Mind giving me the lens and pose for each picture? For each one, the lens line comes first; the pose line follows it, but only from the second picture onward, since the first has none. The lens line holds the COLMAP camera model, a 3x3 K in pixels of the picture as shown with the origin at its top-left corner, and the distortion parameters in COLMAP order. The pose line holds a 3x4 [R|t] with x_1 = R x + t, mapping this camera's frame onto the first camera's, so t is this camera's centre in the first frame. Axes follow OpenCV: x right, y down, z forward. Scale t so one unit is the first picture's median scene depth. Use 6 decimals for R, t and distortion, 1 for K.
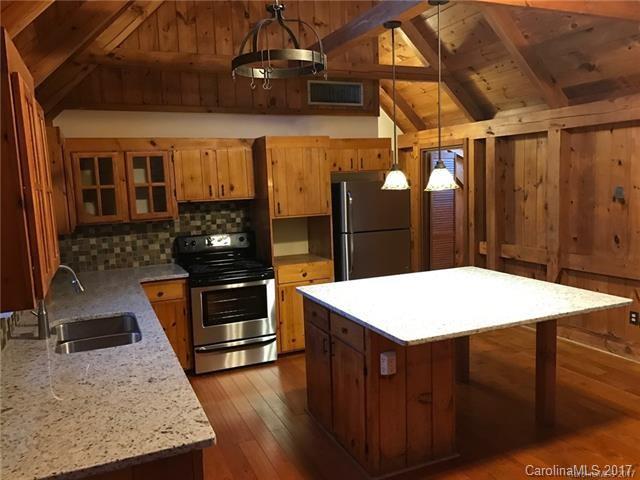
lens RADIAL K [[525.0, 0, 320.0], [0, 525.0, 240.0], [0, 0, 1]] dist [0.006418, 0.012330]
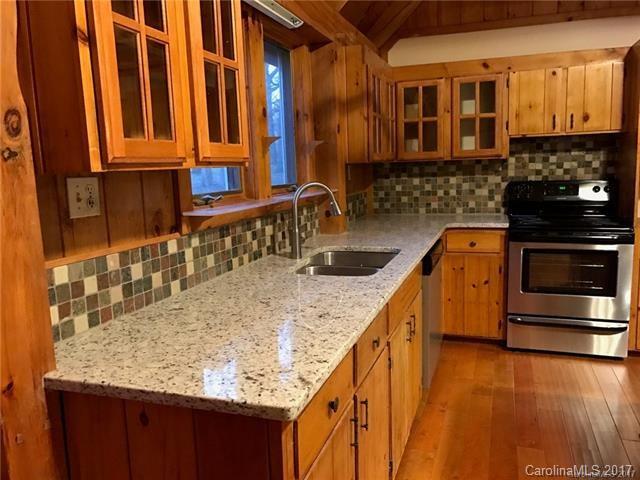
lens RADIAL K [[525.0, 0, 320.0], [0, 525.0, 240.0], [0, 0, 1]] dist [0.006418, 0.012330]
pose [[0.740336, 0.109832, -0.663204, 0.070900], [-0.074900, 0.993897, 0.080987, 0.042908], [0.668052, -0.010284, 0.744044, 0.190608]]
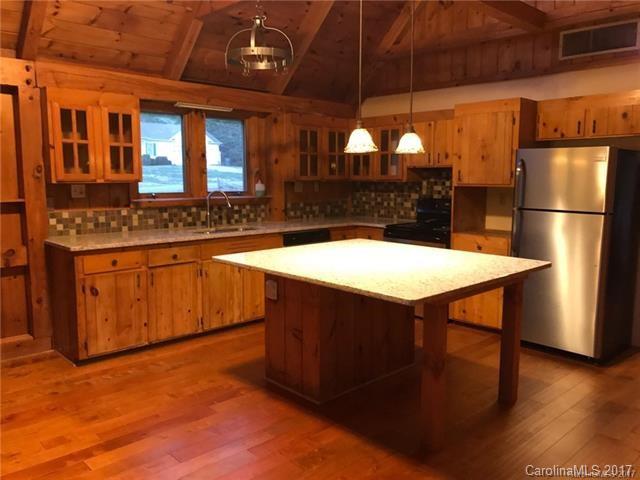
lens RADIAL K [[525.0, 0, 320.0], [0, 525.0, 240.0], [0, 0, 1]] dist [0.006418, 0.012330]
pose [[0.344122, 0.151881, -0.926559, 0.786325], [-0.124951, 0.985461, 0.115130, -0.021875], [0.930574, 0.076156, 0.358096, 0.400255]]
